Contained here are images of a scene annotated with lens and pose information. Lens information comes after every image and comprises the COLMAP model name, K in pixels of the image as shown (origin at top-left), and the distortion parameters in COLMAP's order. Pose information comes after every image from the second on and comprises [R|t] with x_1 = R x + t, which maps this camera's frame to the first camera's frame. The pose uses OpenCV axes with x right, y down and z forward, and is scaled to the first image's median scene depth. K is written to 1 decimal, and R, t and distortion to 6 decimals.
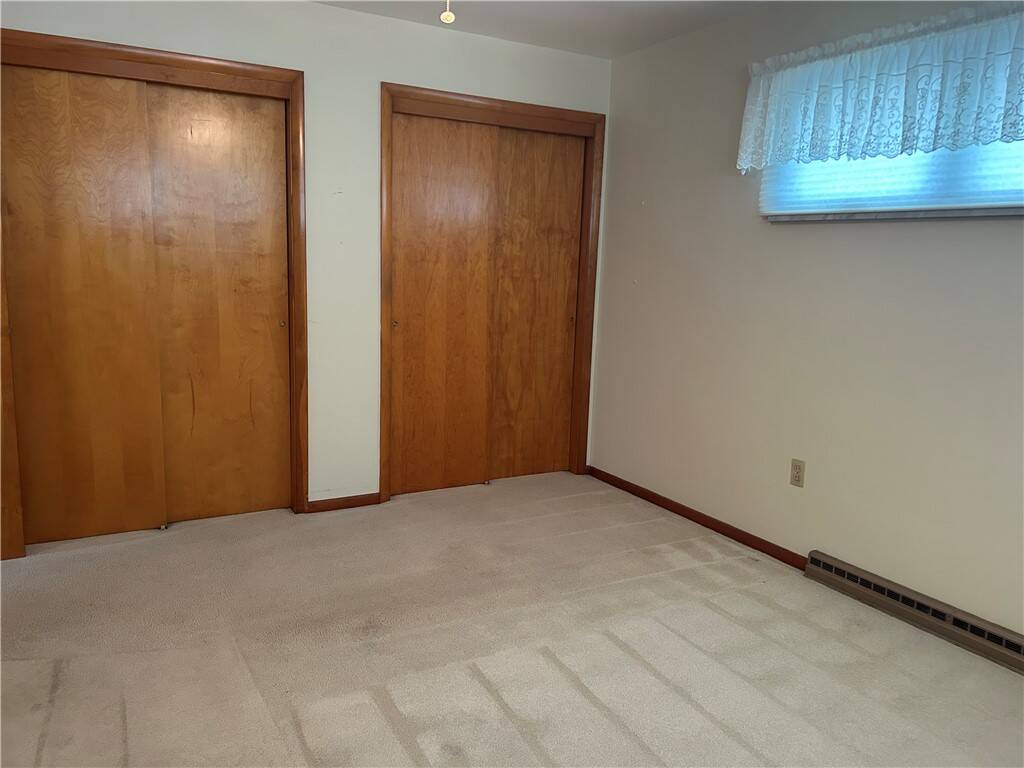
lens RADIAL K [[770.9, 0, 507.7], [0, 770.9, 386.1], [0, 0, 1]] dist [0.040731, -0.048201]
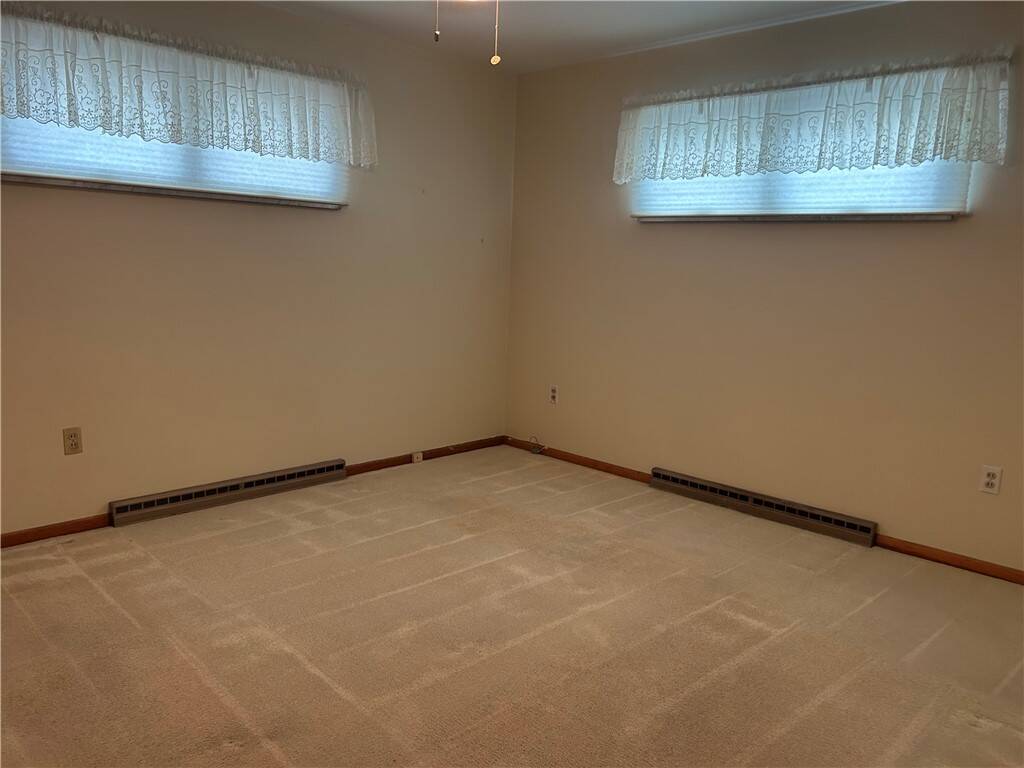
lens RADIAL K [[770.9, 0, 506.2], [0, 770.9, 383.3], [0, 0, 1]] dist [0.040731, -0.048201]
pose [[-0.281597, -0.193409, 0.939838, -0.778749], [0.115989, 0.965431, 0.233429, -0.140382], [-0.952497, 0.174744, -0.249429, 0.780507]]
